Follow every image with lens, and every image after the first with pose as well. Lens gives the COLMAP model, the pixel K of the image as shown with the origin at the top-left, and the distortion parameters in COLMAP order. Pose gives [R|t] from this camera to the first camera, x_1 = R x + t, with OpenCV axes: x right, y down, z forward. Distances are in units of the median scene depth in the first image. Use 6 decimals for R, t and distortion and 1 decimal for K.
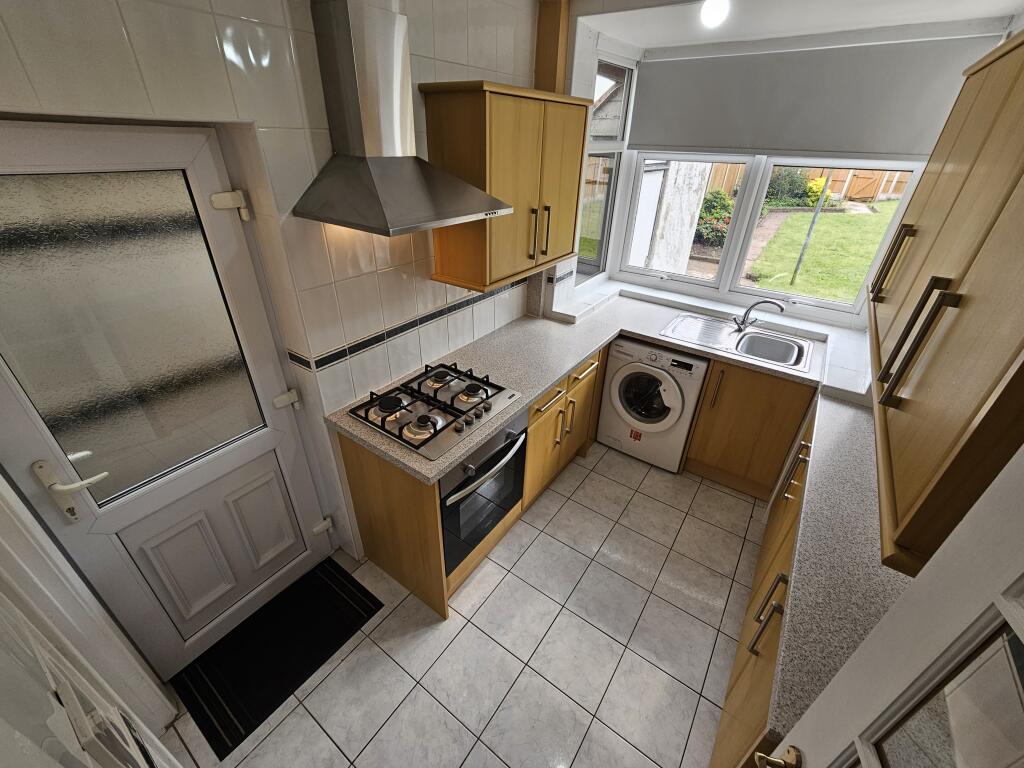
lens RADIAL K [[421.1, 0, 513.1], [0, 421.1, 381.7], [0, 0, 1]] dist [0.000758, -0.000275]
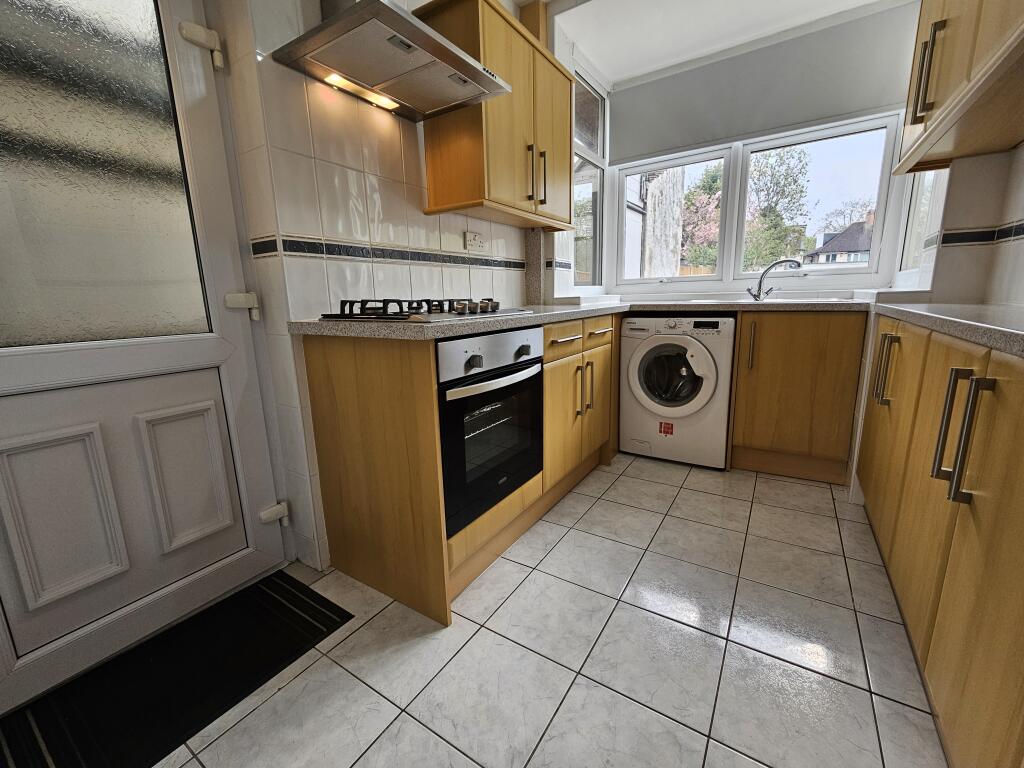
lens RADIAL K [[419.9, 0, 513.2], [0, 419.9, 383.5], [0, 0, 1]] dist [0.000263, 0.000055]
pose [[0.997597, -0.061282, 0.032326, -0.043641], [0.068365, 0.946417, -0.315627, 0.336394], [-0.011252, 0.317078, 0.948333, 0.204047]]
